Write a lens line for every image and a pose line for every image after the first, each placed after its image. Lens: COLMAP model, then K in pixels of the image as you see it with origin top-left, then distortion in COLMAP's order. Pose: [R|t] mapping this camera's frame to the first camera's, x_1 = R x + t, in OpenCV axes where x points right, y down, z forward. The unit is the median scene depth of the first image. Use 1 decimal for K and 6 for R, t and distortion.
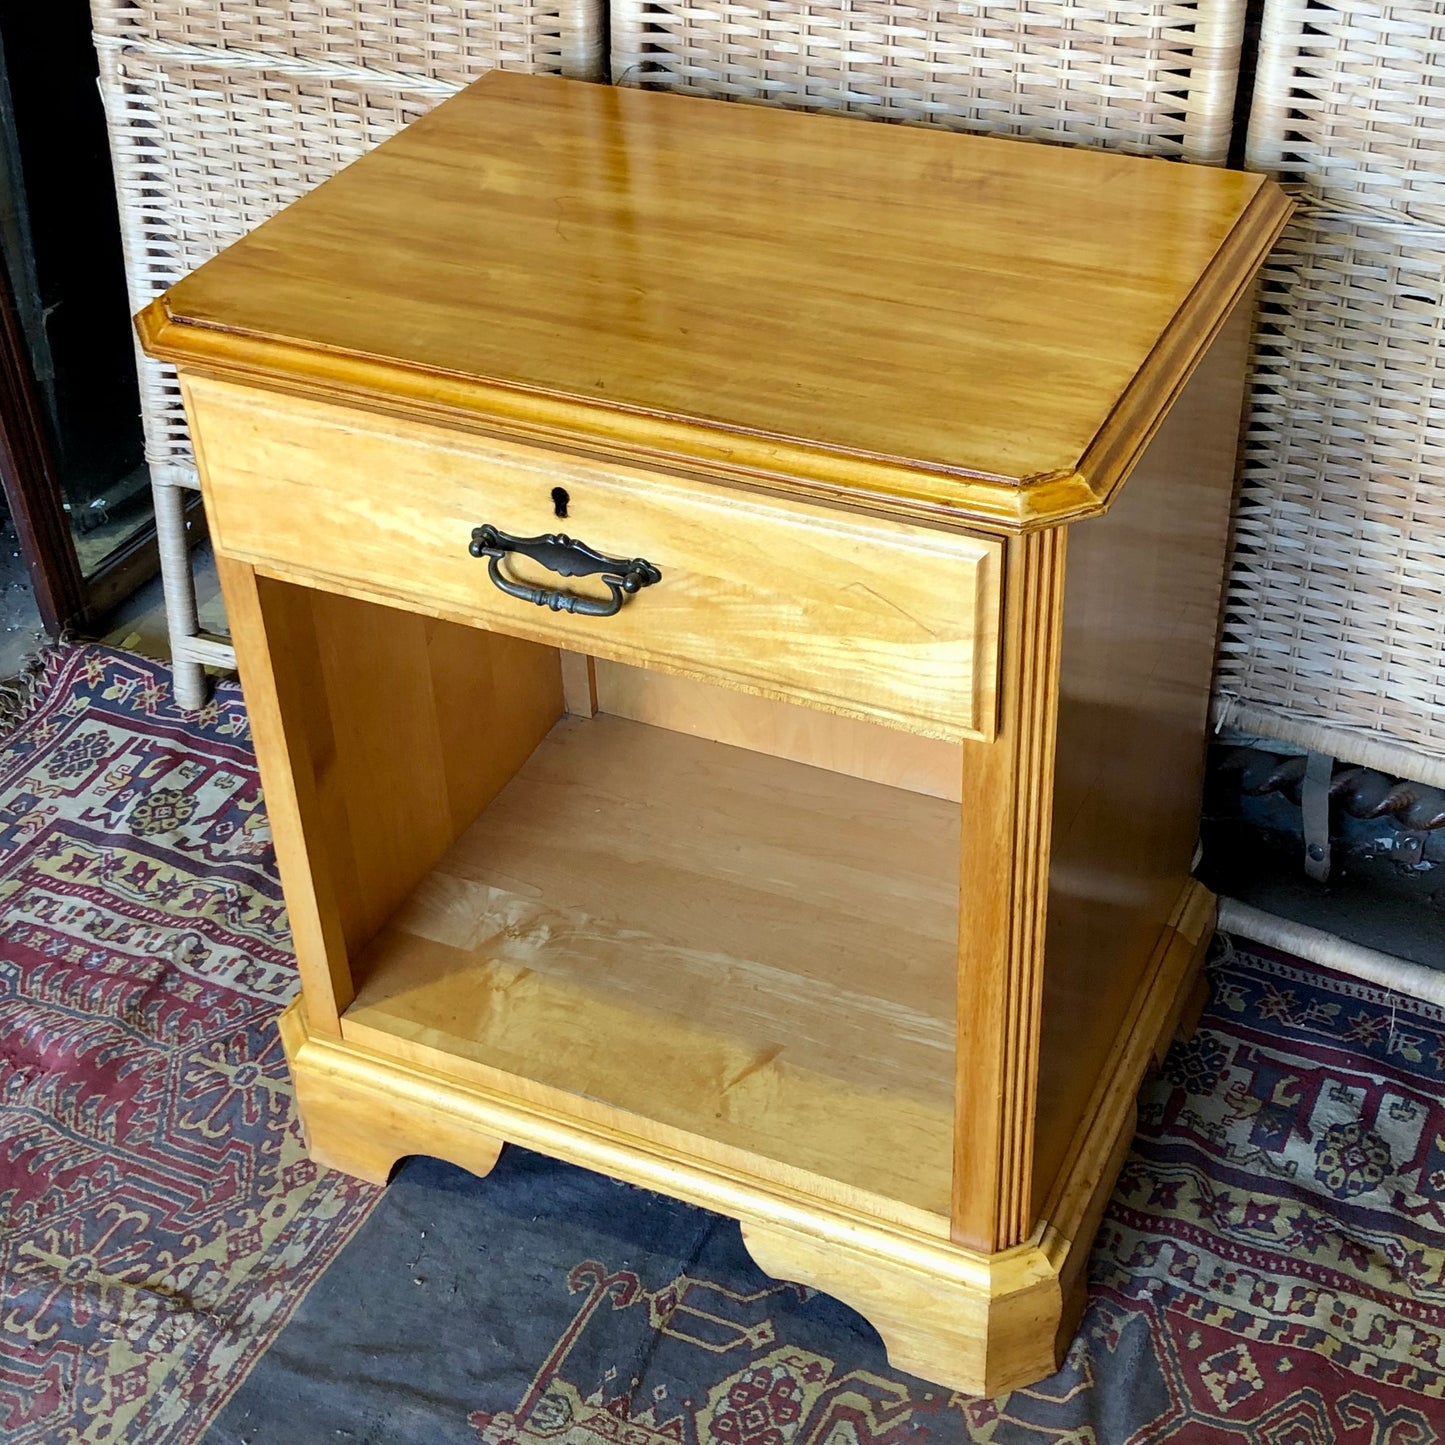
lens RADIAL K [[2214.5, 0, 722.9], [0, 2214.5, 651.2], [0, 0, 1]] dist [-0.005215, 0.000000]
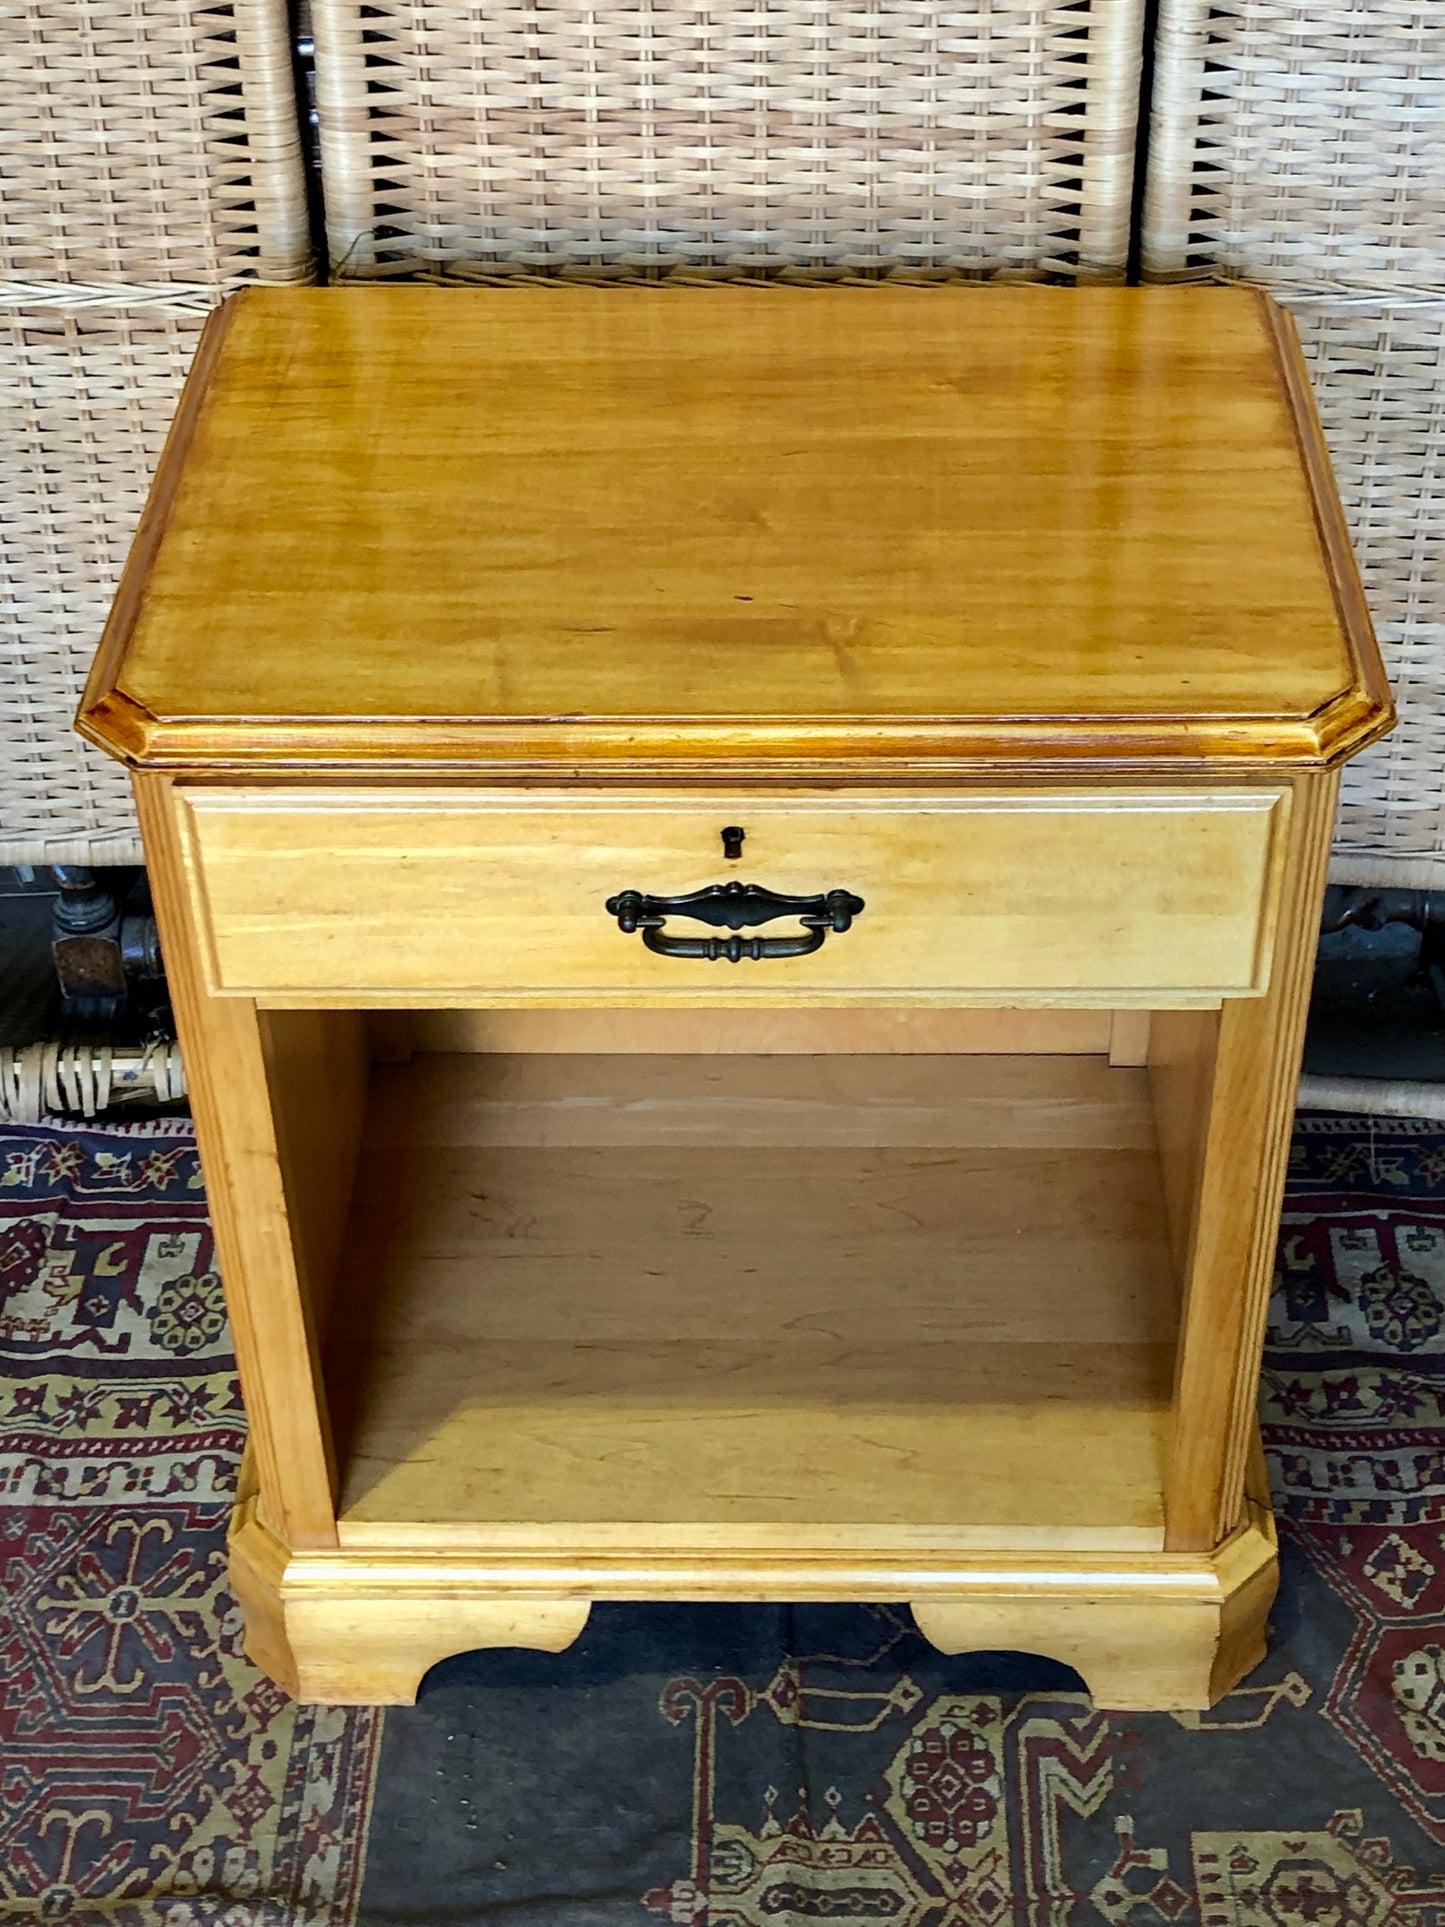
lens RADIAL K [[2977.6, 0, 754.8], [0, 2977.6, 924.3], [0, 0, 1]] dist [0.007966, 0.000000]
pose [[0.910945, -0.235741, 0.338533, -0.336745], [0.215340, 0.971690, 0.097198, -0.099985], [-0.351862, -0.015643, 0.935921, -0.050548]]
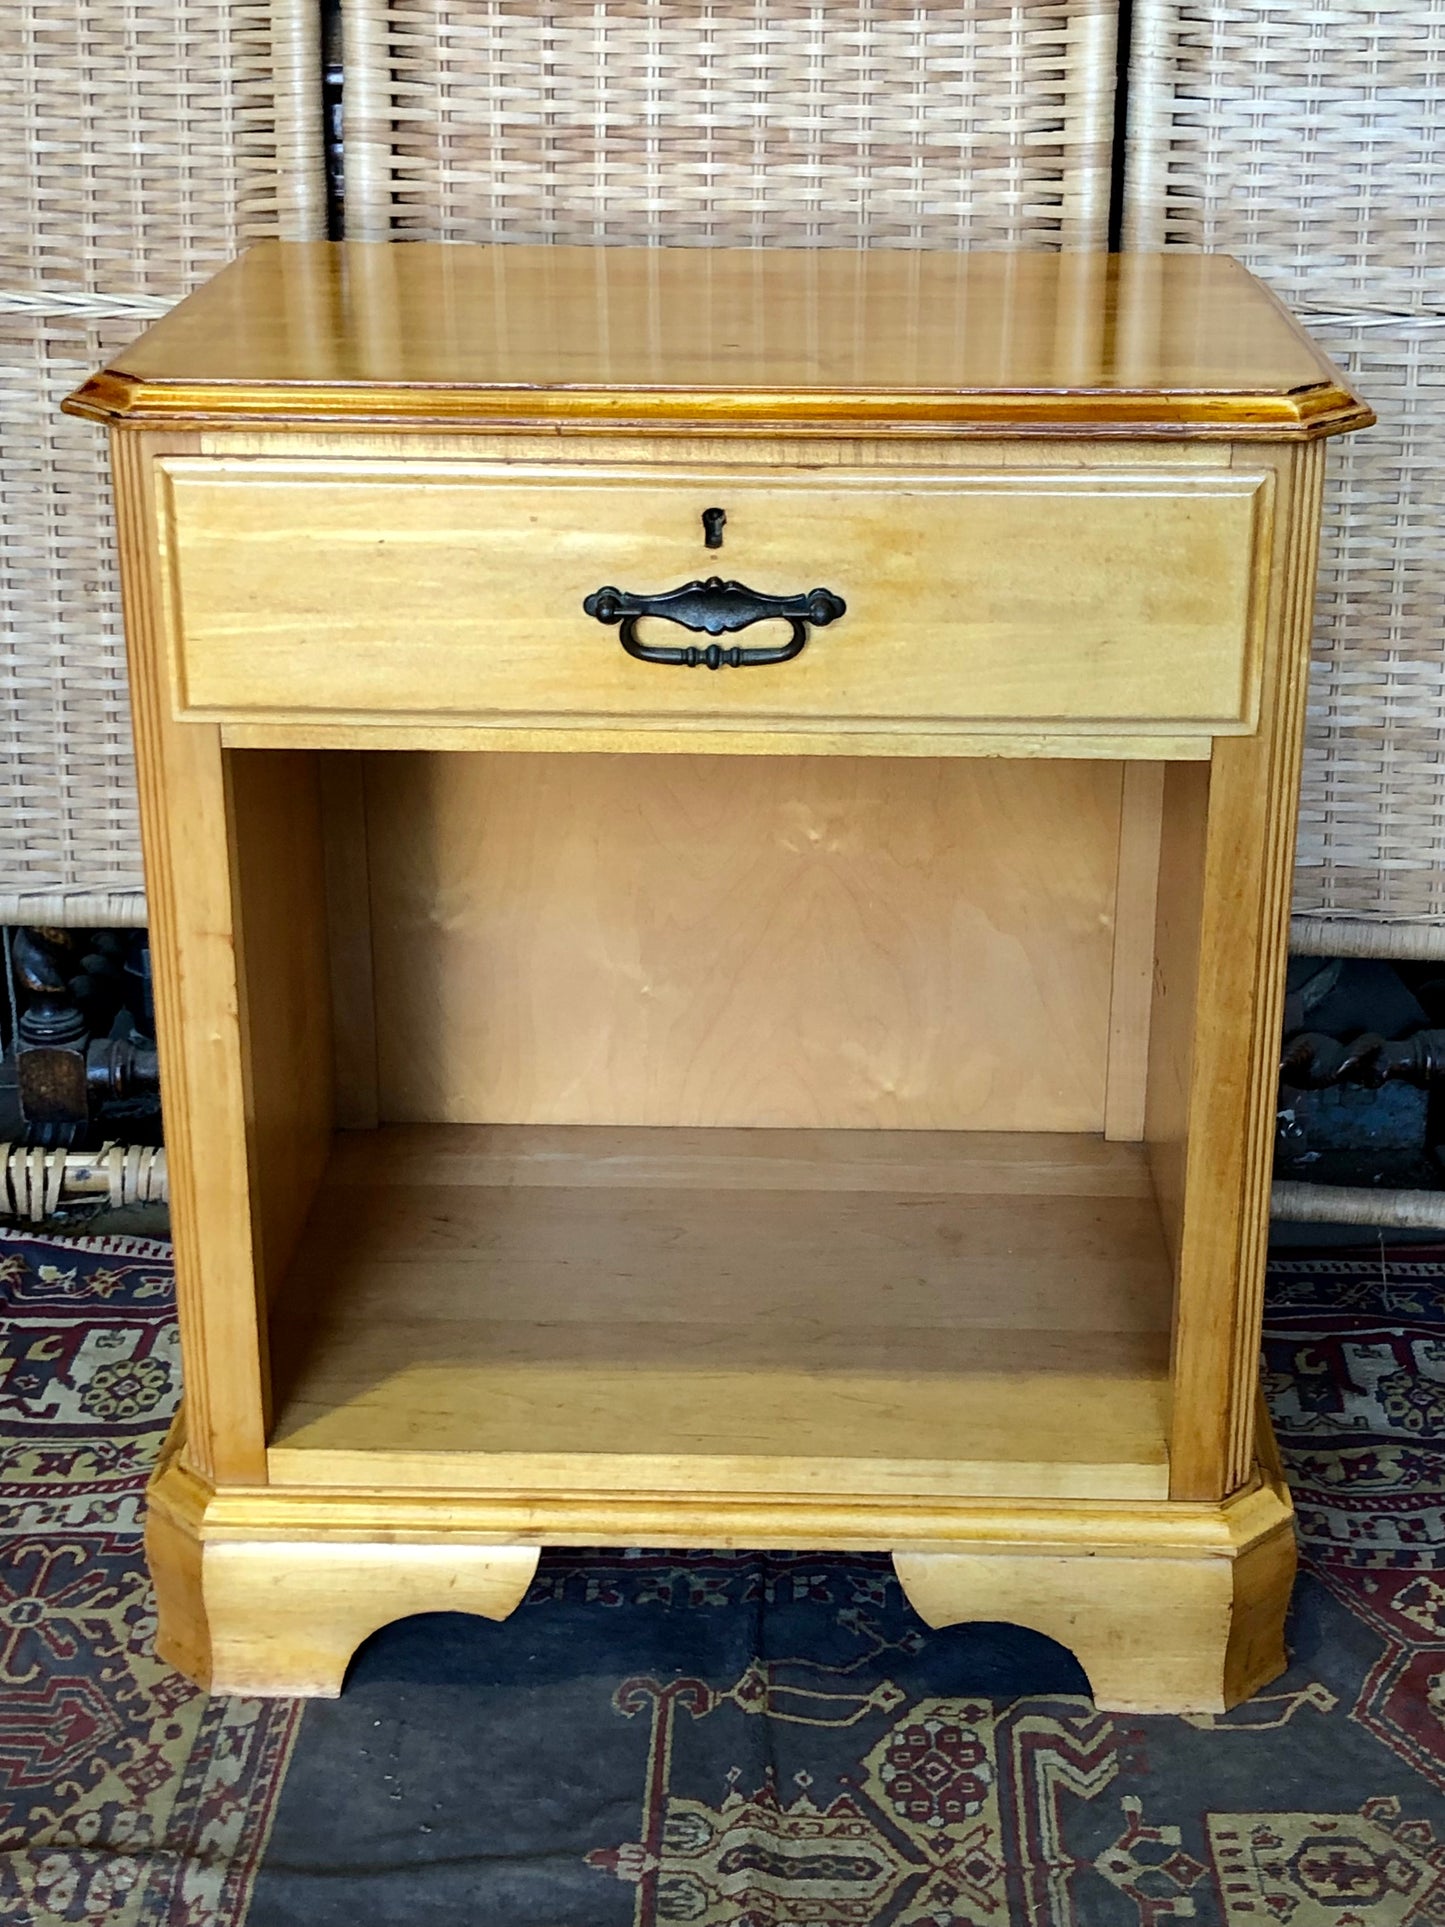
lens RADIAL K [[2977.6, 0, 778.2], [0, 2977.6, 909.3], [0, 0, 1]] dist [0.007966, 0.000000]
pose [[0.911912, -0.101253, 0.397698, -0.379492], [0.197370, 0.957858, -0.208694, 0.240628], [-0.359807, 0.268805, 0.893467, 0.014241]]
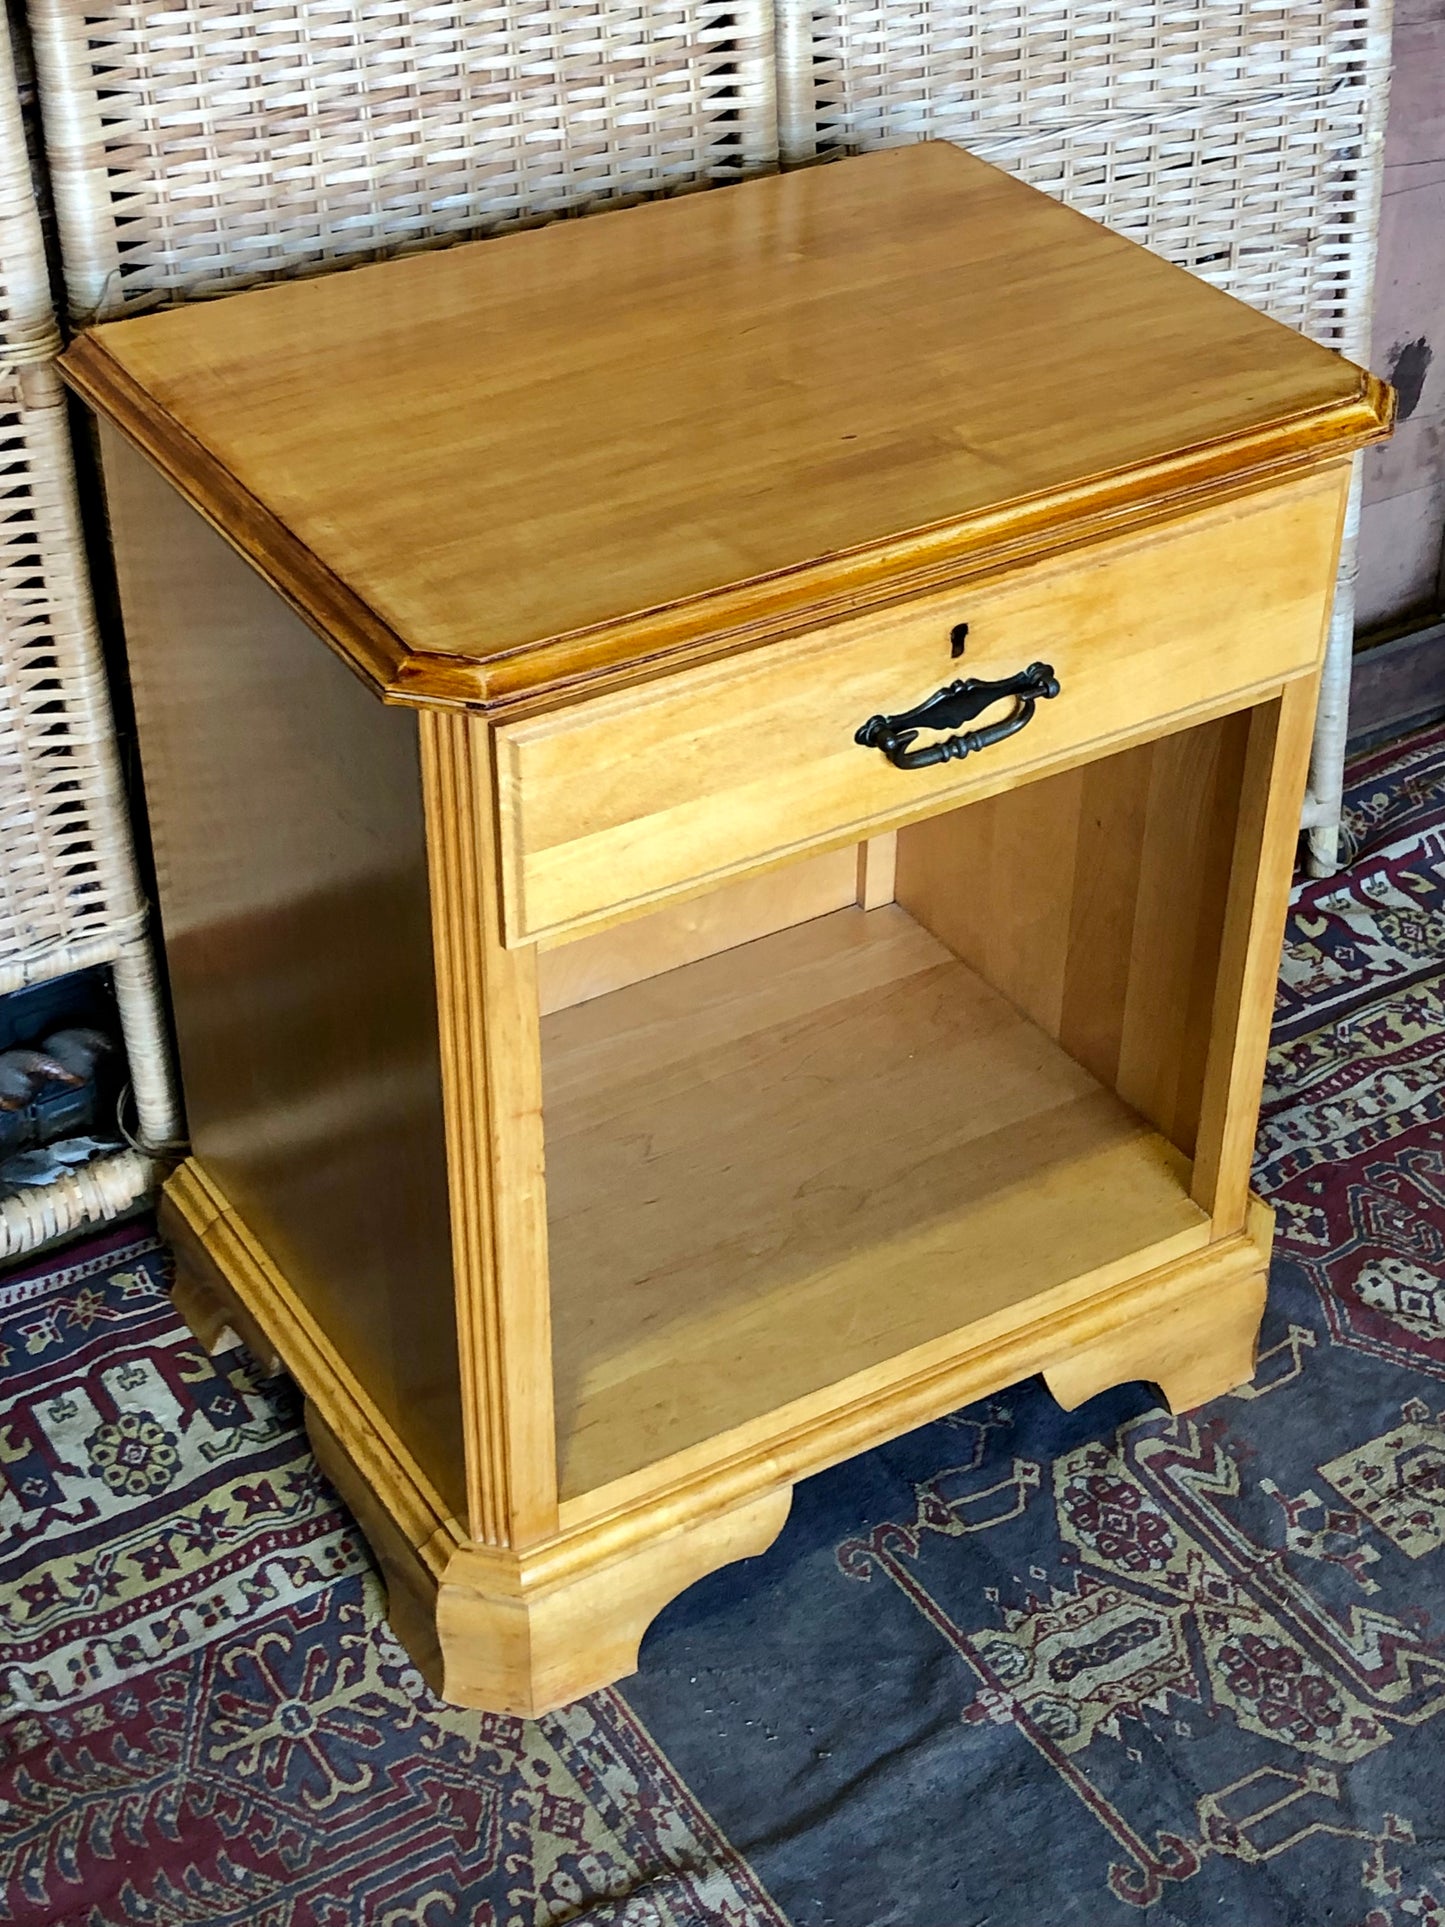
lens RADIAL K [[2977.6, 0, 718.8], [0, 2977.6, 922.0], [0, 0, 1]] dist [0.007966, 0.000000]
pose [[0.545510, -0.450871, 0.706494, -0.773588], [0.455865, 0.866986, 0.201304, -0.183878], [-0.703283, 0.212252, 0.678485, 0.194796]]
